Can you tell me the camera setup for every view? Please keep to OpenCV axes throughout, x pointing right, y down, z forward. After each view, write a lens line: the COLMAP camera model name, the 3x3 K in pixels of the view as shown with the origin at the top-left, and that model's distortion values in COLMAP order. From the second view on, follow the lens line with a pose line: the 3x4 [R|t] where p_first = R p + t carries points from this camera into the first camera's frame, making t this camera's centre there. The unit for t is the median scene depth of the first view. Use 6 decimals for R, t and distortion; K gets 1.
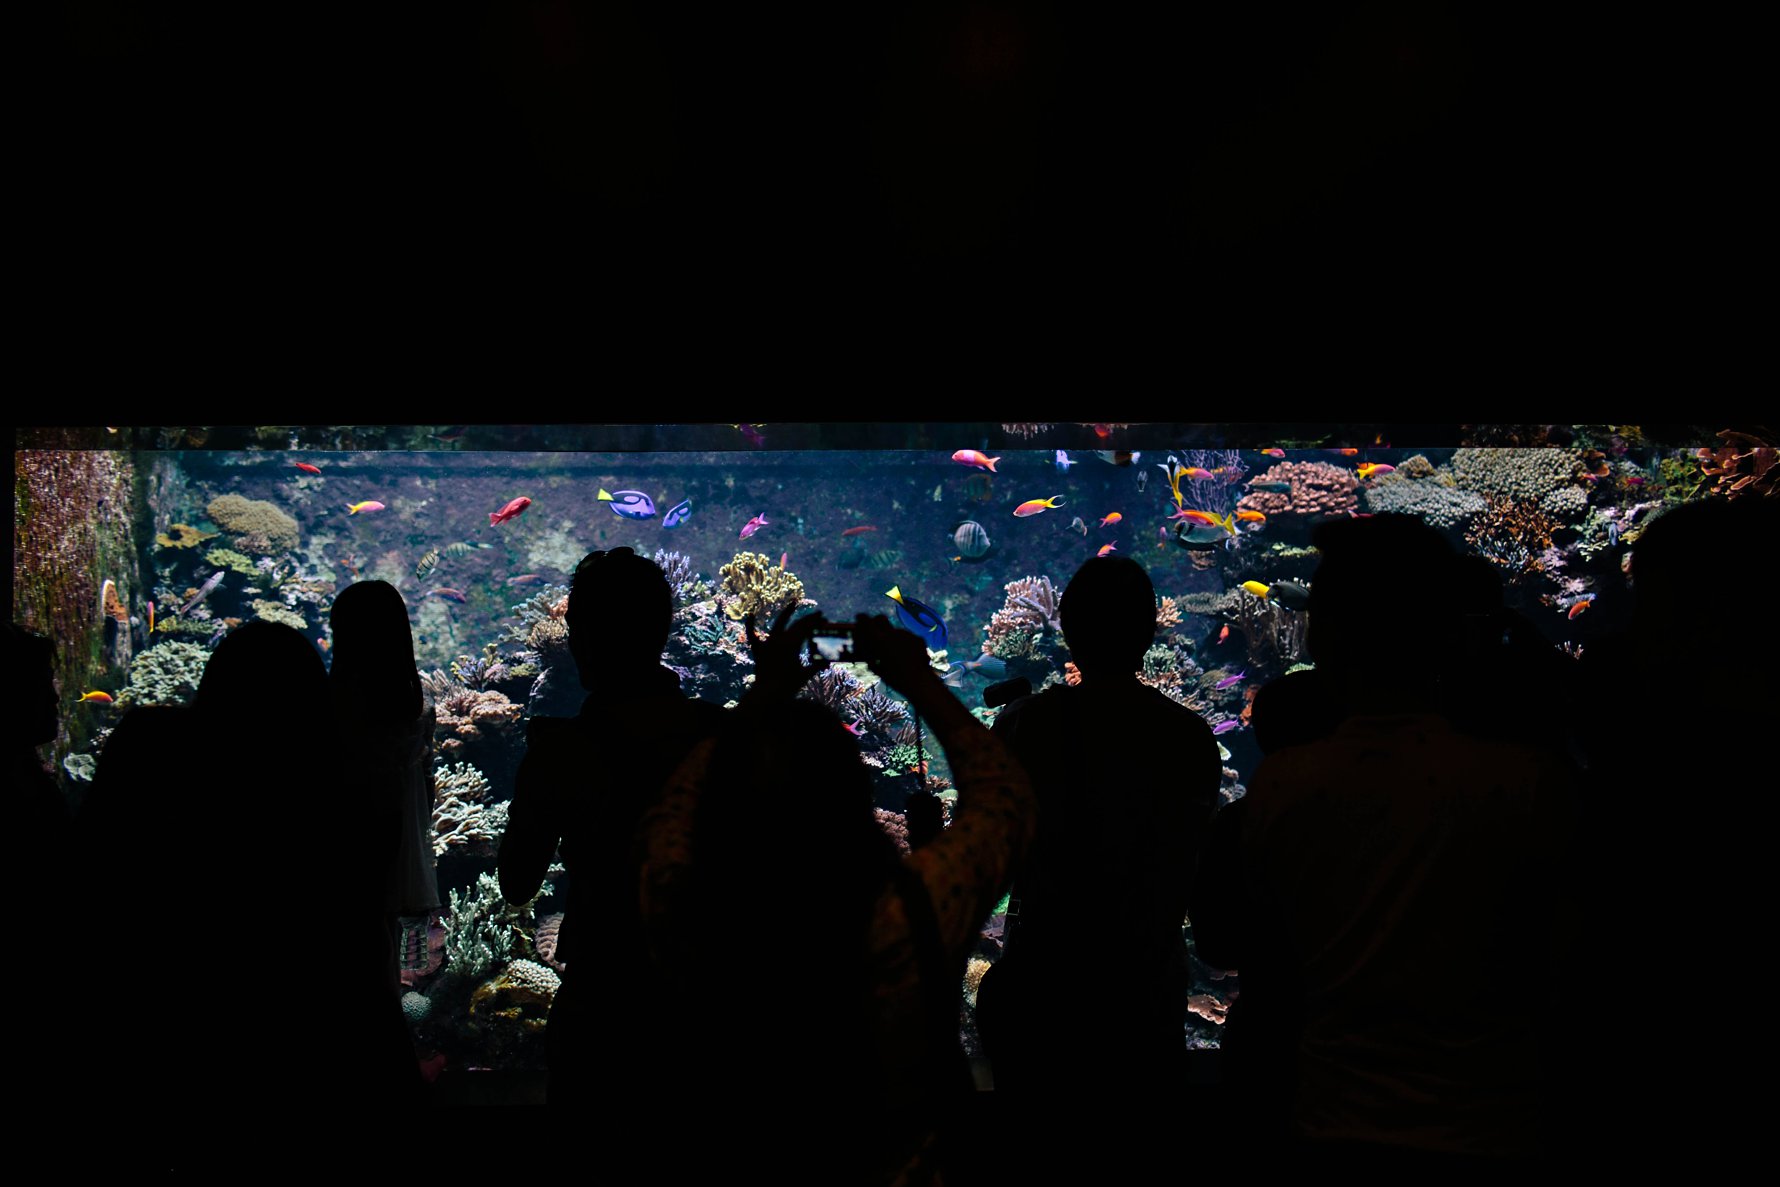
lens RADIAL K [[1905.0, 0, 891.7], [0, 1905.0, 595.0], [0, 0, 1]] dist [0.000967, 0.000000]
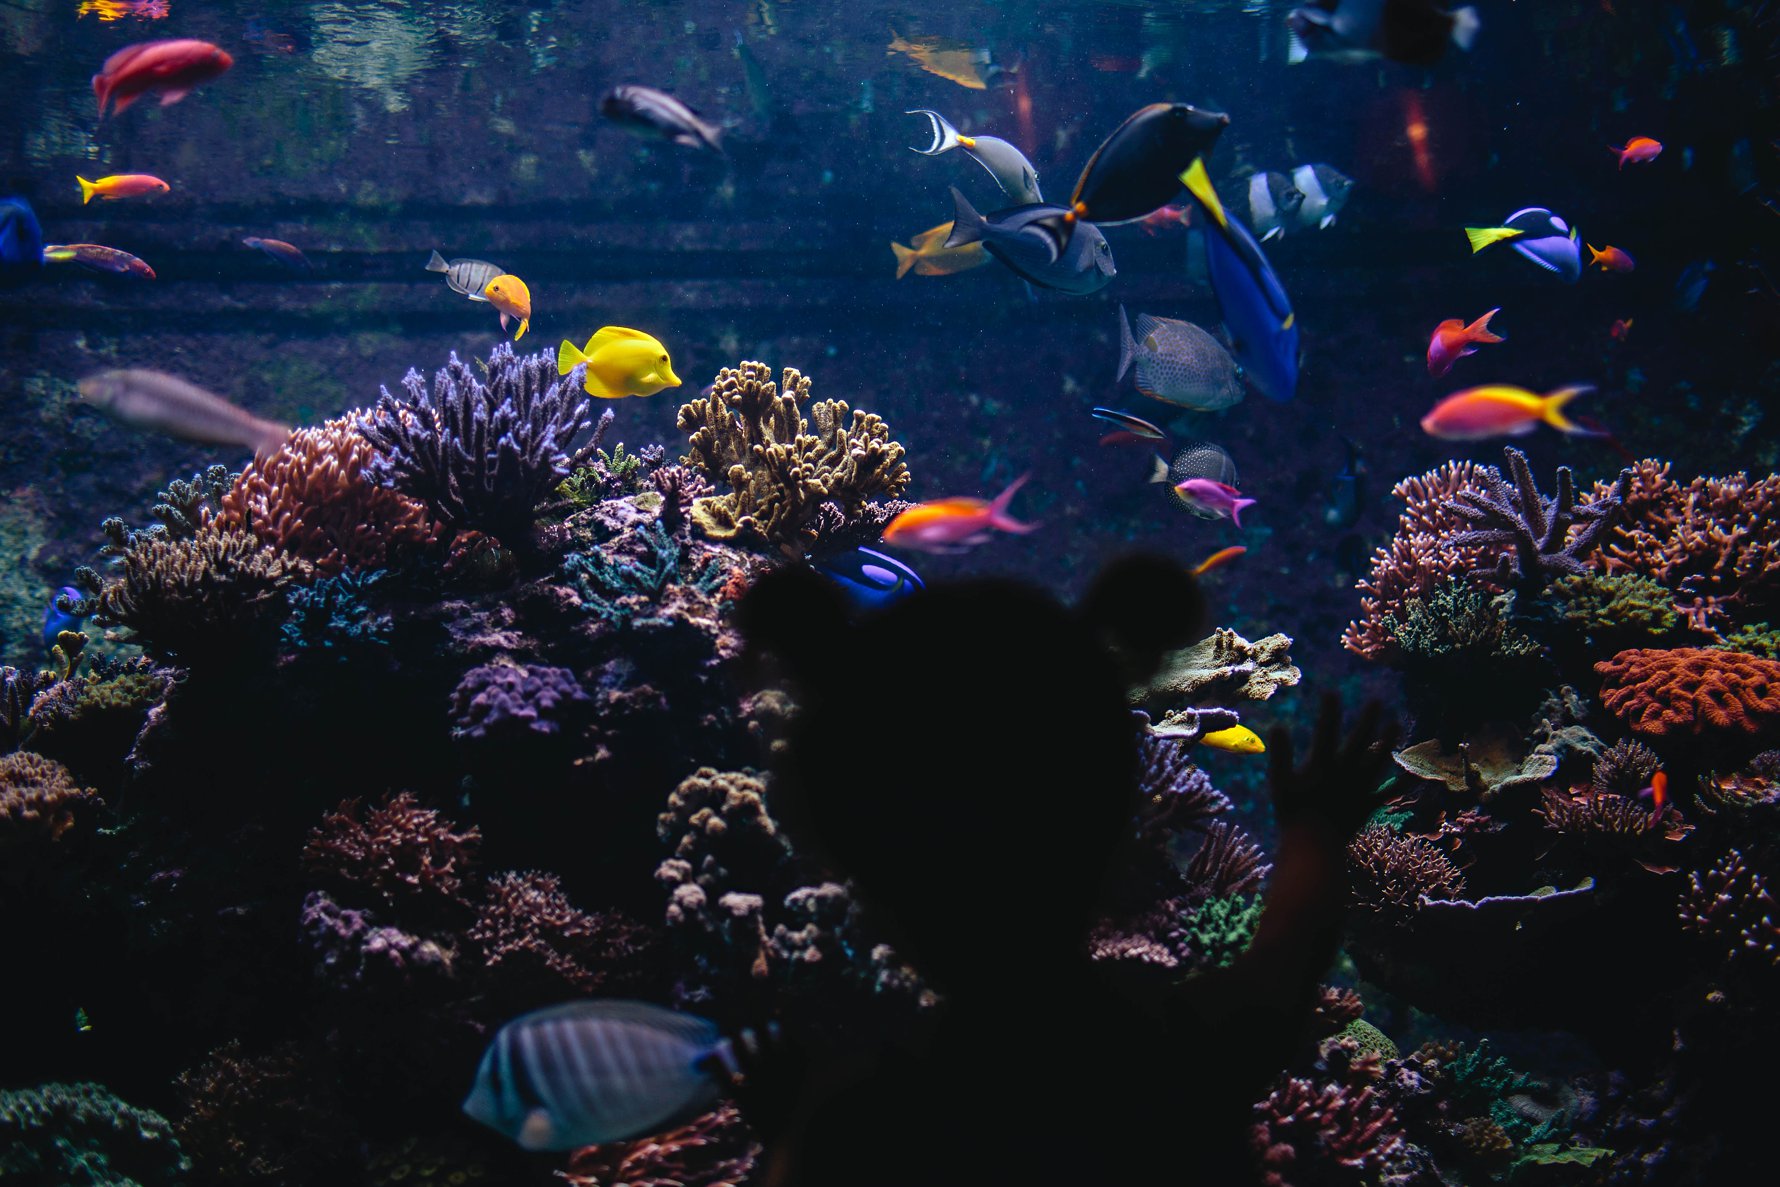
lens RADIAL K [[1905.0, 0, 888.4], [0, 1905.0, 590.9], [0, 0, 1]] dist [0.000967, 0.000000]
pose [[0.999544, -0.018299, -0.024031, -0.041695], [0.016755, 0.997875, -0.062966, 0.044522], [0.025132, 0.062534, 0.997726, 0.641225]]
